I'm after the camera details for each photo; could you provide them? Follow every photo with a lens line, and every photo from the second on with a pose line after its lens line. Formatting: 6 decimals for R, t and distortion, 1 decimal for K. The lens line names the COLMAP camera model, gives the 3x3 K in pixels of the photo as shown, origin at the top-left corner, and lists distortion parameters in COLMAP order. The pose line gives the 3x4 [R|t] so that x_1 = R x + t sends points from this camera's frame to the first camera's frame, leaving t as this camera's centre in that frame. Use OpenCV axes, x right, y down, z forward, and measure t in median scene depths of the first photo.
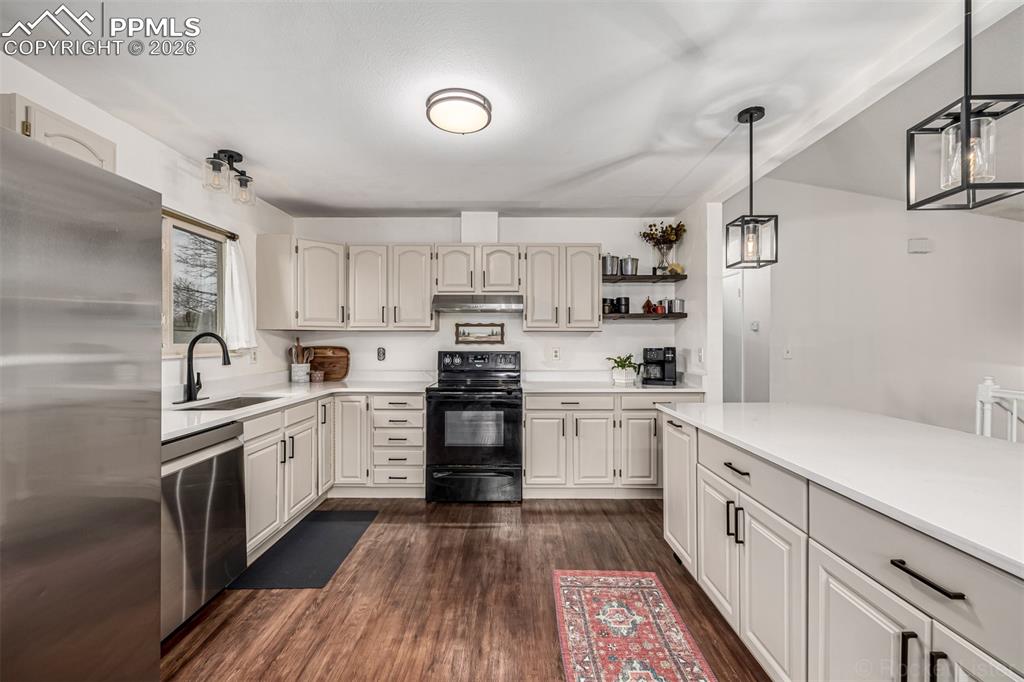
lens RADIAL K [[429.5, 0, 512.1], [0, 429.5, 342.9], [0, 0, 1]] dist [-0.000909, 0.000055]
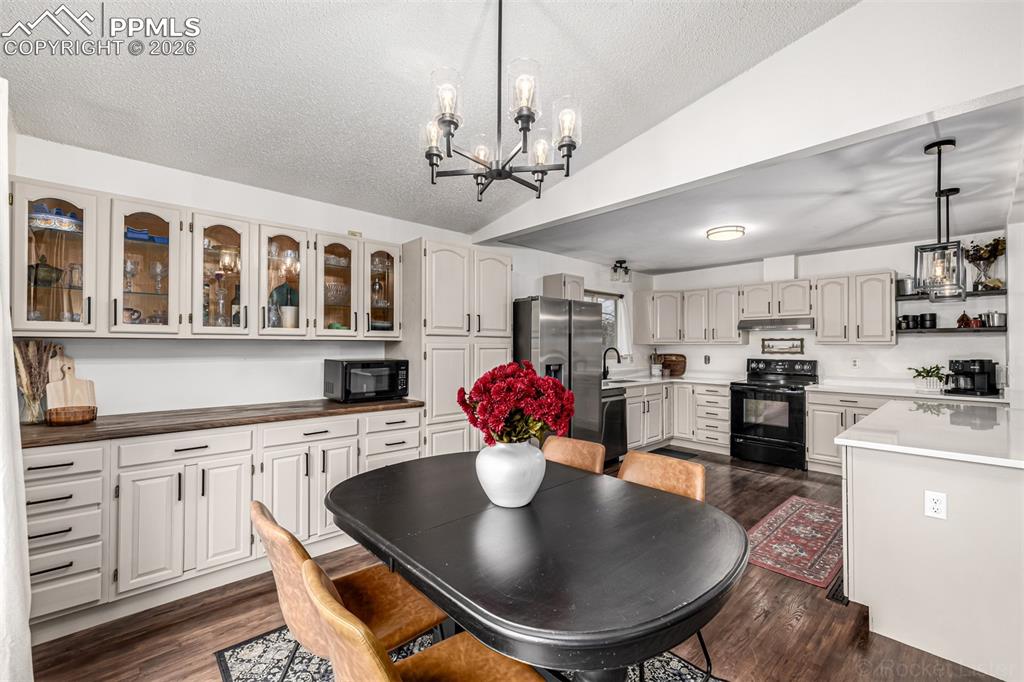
lens RADIAL K [[429.5, 0, 509.9], [0, 429.5, 343.8], [0, 0, 1]] dist [-0.000909, 0.000055]
pose [[0.678450, -0.003307, -0.734639, 0.357771], [-0.004031, 0.999958, -0.008224, -0.015685], [0.734635, 0.008541, 0.678408, -0.567710]]
